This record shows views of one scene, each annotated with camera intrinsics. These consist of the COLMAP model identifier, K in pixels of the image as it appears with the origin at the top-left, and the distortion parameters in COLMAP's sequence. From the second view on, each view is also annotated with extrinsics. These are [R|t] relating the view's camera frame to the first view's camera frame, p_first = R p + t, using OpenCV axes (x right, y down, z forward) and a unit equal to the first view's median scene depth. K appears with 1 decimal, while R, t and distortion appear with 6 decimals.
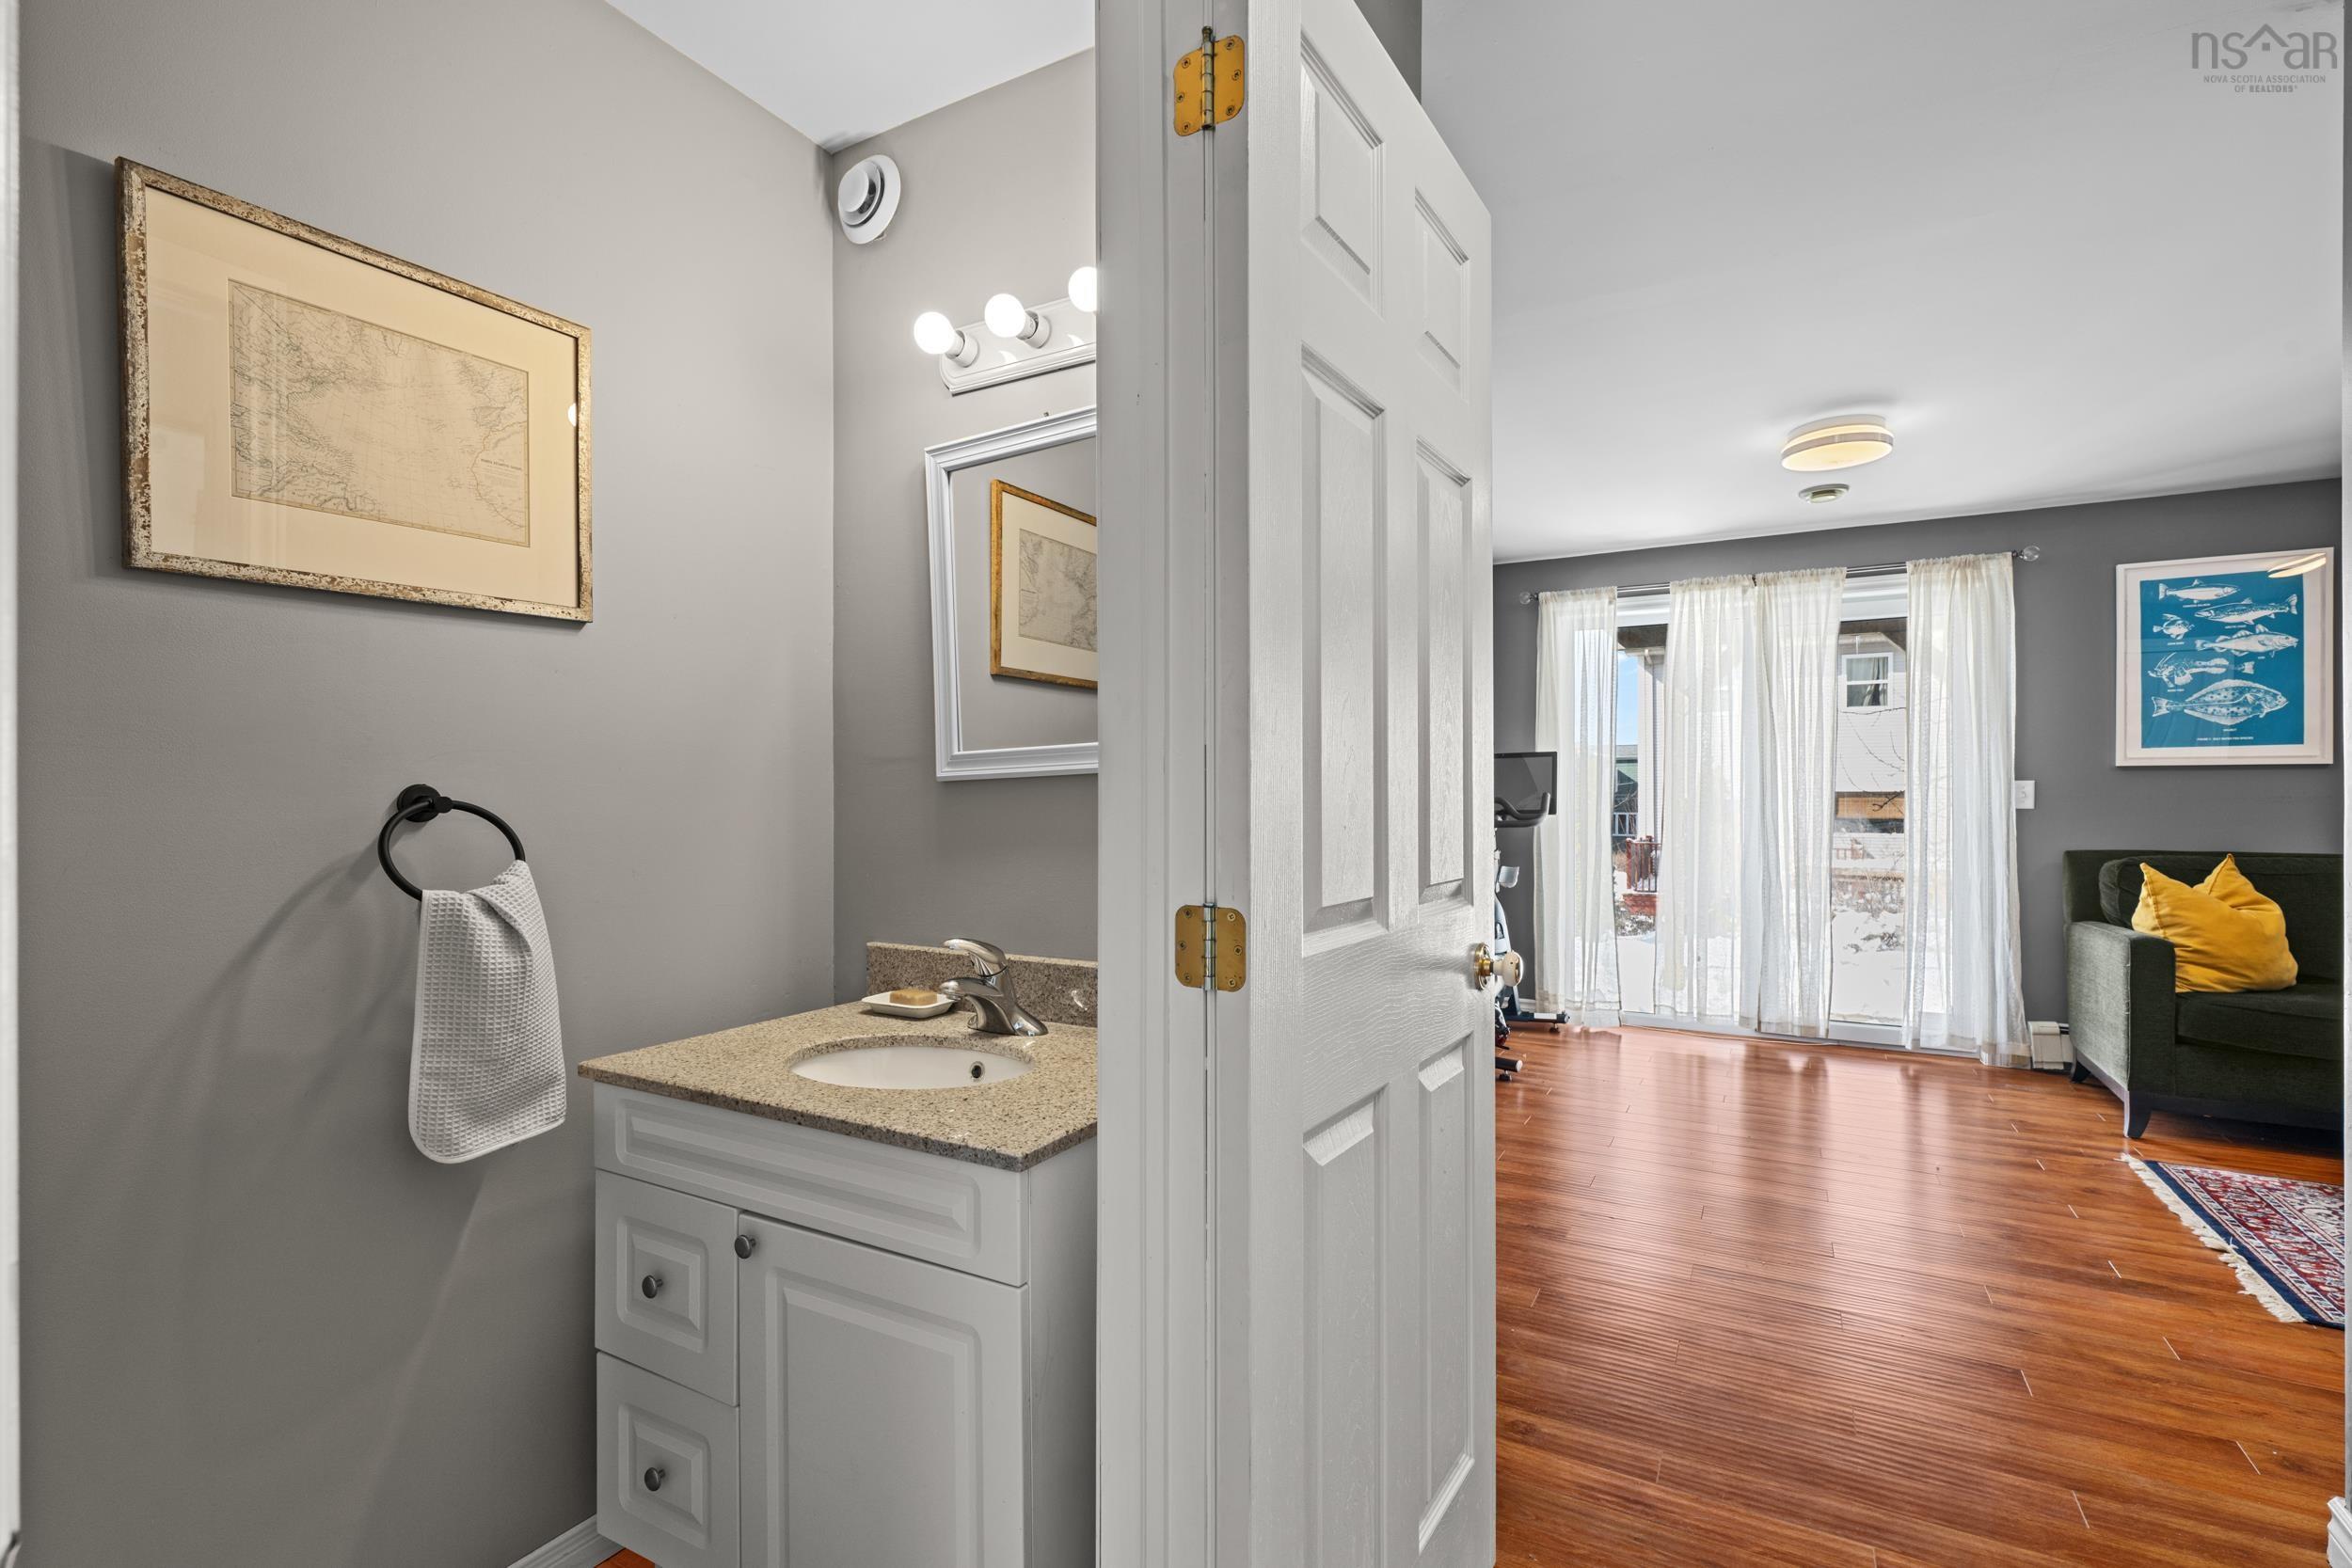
lens RADIAL K [[1066.0, 0, 1186.2], [0, 1066.0, 794.1], [0, 0, 1]] dist [-0.003160, 0.001135]
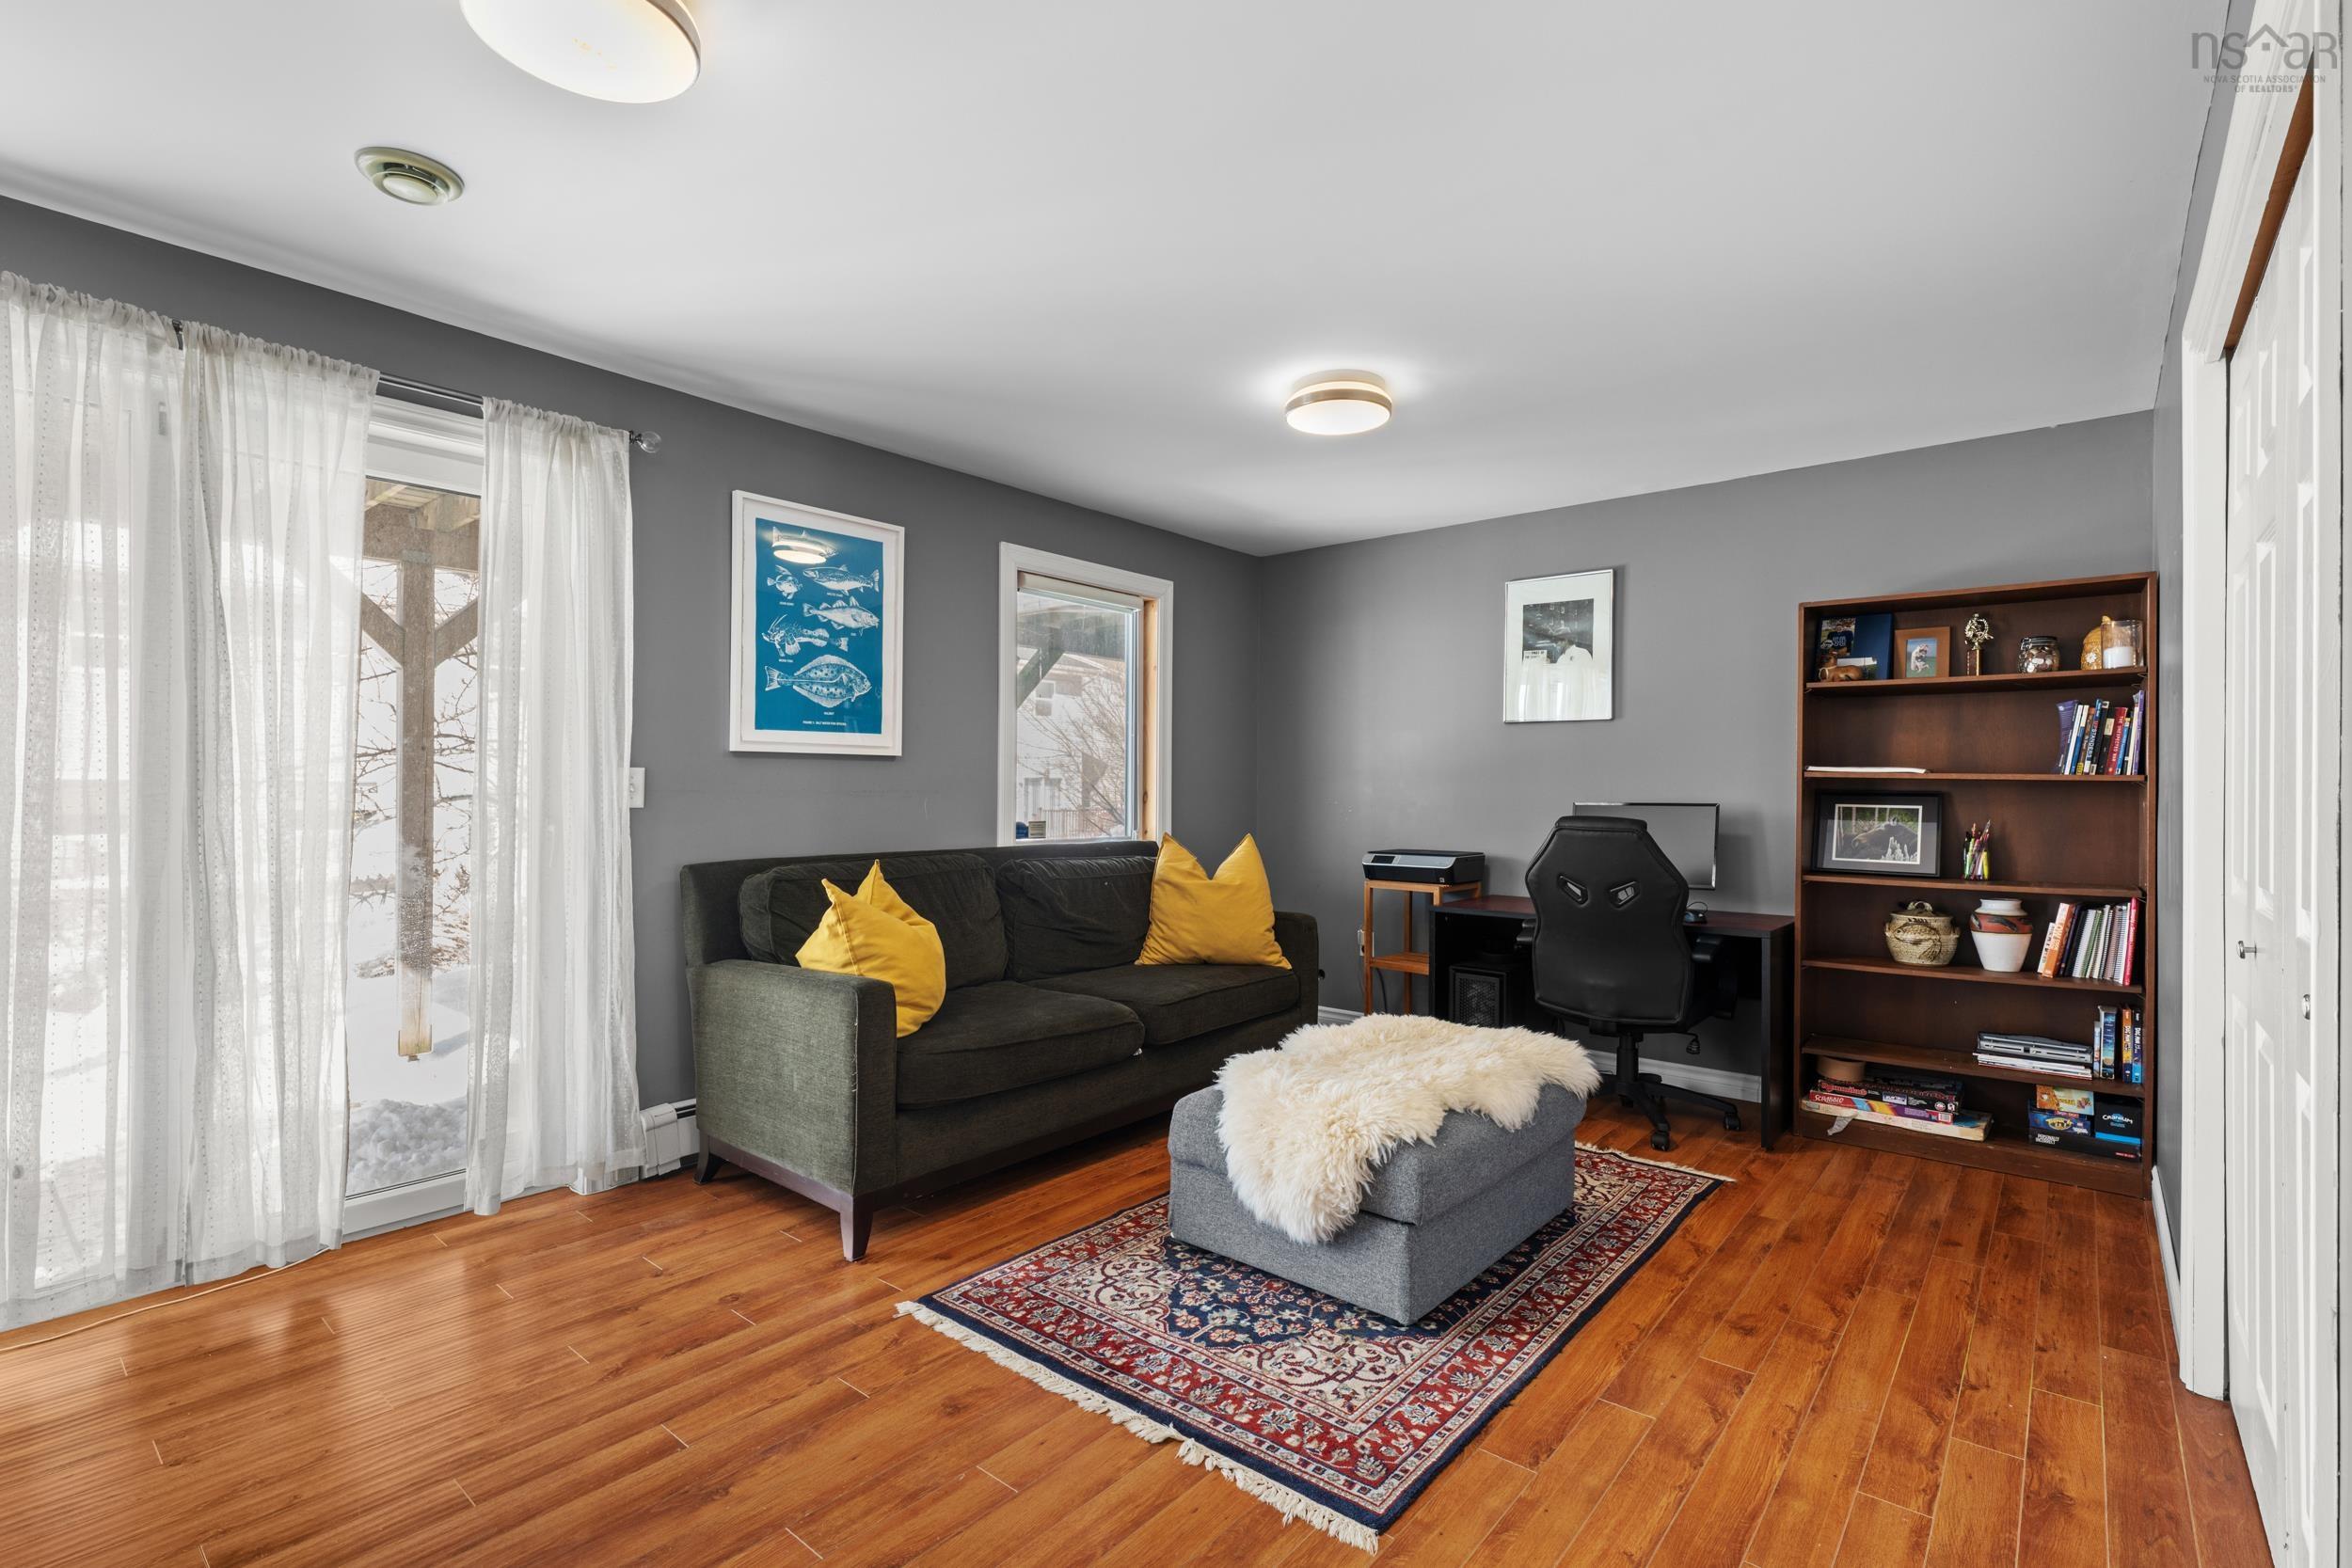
lens RADIAL K [[1066.0, 0, 1158.9], [0, 1066.0, 788.7], [0, 0, 1]] dist [-0.003160, 0.001135]
pose [[0.197678, -0.000096, 0.980267, 0.187227], [-0.002551, 0.999997, 0.000613, -0.000440], [-0.980264, -0.002622, 0.197677, 0.571587]]
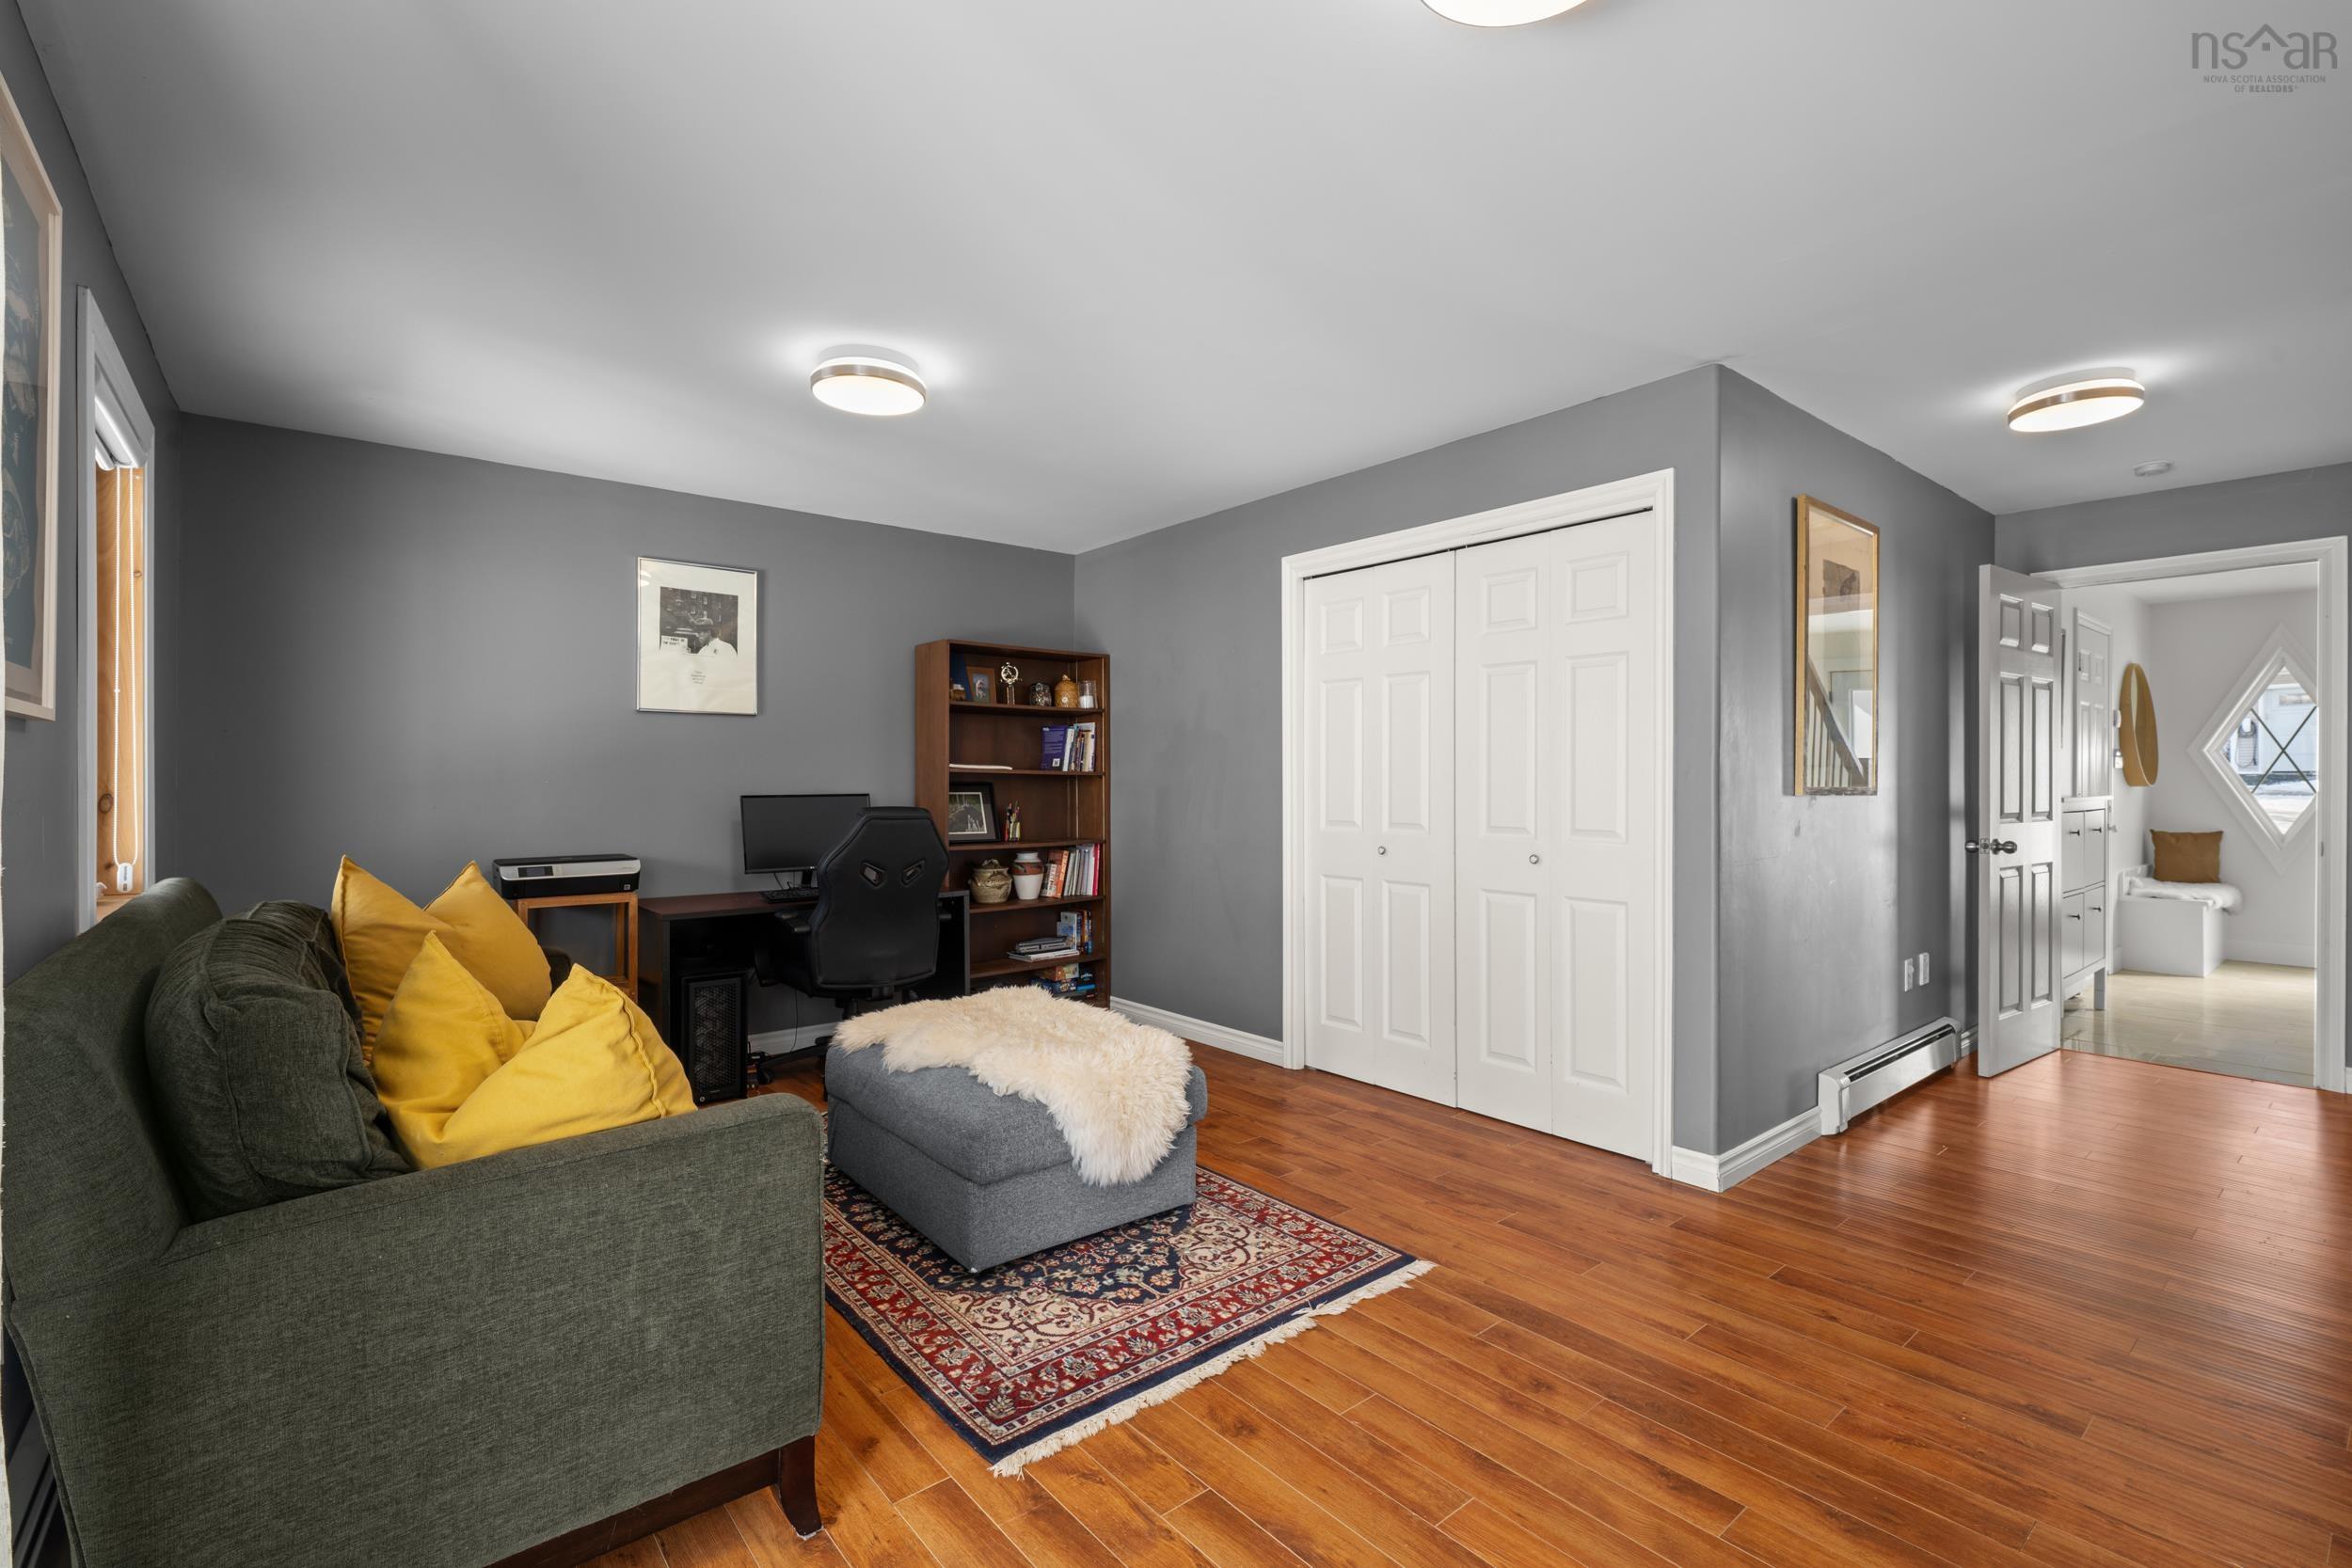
lens RADIAL K [[1066.0, 0, 1177.6], [0, 1066.0, 776.5], [0, 0, 1]] dist [-0.003160, 0.001135]
pose [[-0.931889, 0.000396, 0.362743, 0.500770], [0.000464, 1.000000, 0.000098, -0.006013], [-0.362743, 0.000260, -0.931889, 1.208083]]
